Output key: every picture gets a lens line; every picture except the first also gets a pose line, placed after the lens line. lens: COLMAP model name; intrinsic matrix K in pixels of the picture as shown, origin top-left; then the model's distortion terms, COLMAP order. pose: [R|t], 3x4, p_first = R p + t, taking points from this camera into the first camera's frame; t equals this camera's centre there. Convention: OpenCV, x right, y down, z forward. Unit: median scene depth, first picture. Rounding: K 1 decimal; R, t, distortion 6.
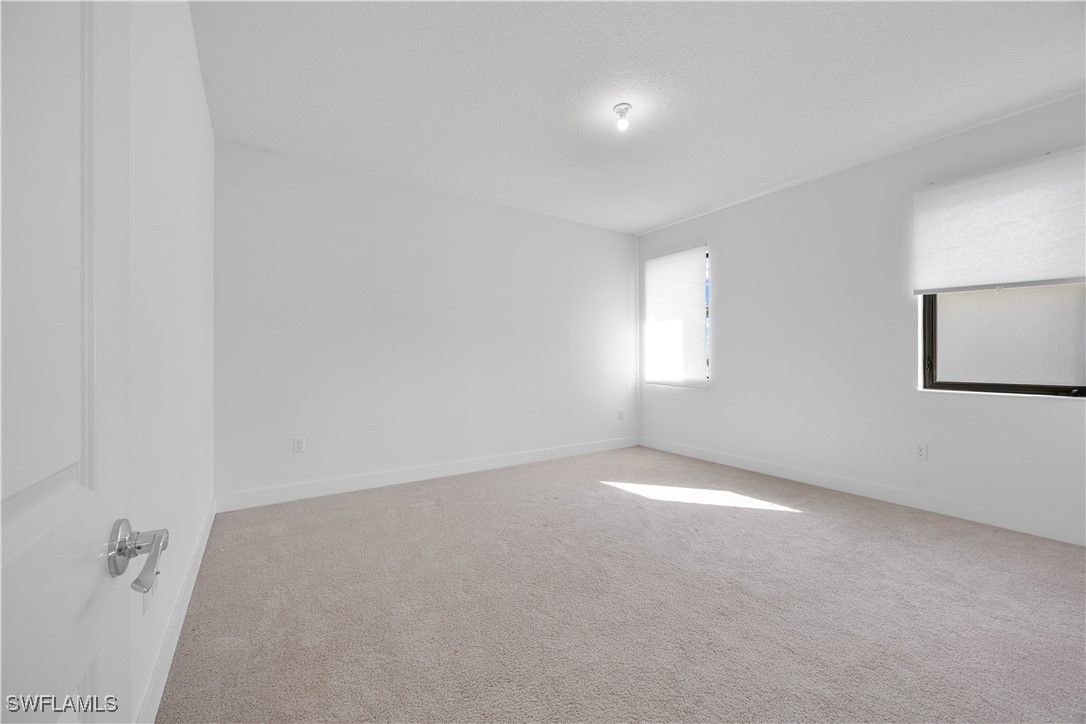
lens RADIAL K [[414.6, 0, 543.6], [0, 414.6, 363.5], [0, 0, 1]] dist [-0.008068, -0.000033]
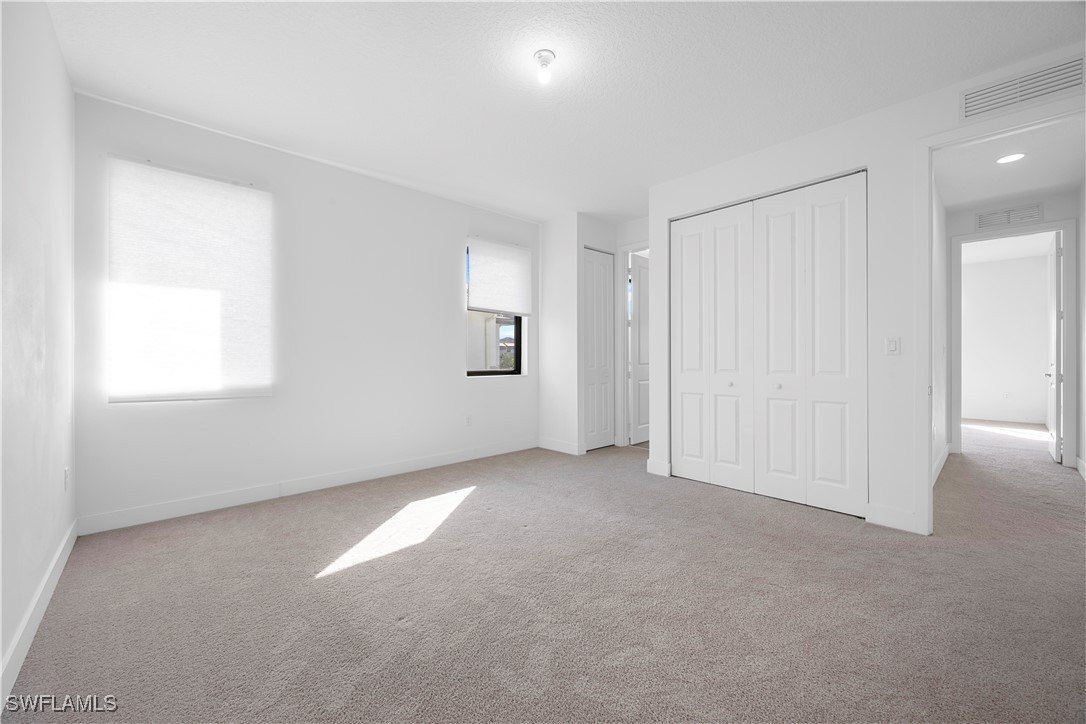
lens RADIAL K [[414.6, 0, 548.4], [0, 414.6, 355.5], [0, 0, 1]] dist [-0.008068, -0.000033]
pose [[-0.147526, -0.000205, 0.989058, -0.461840], [0.008773, 0.999960, 0.001516, -0.007500], [-0.989019, 0.008901, -0.147518, 0.801645]]
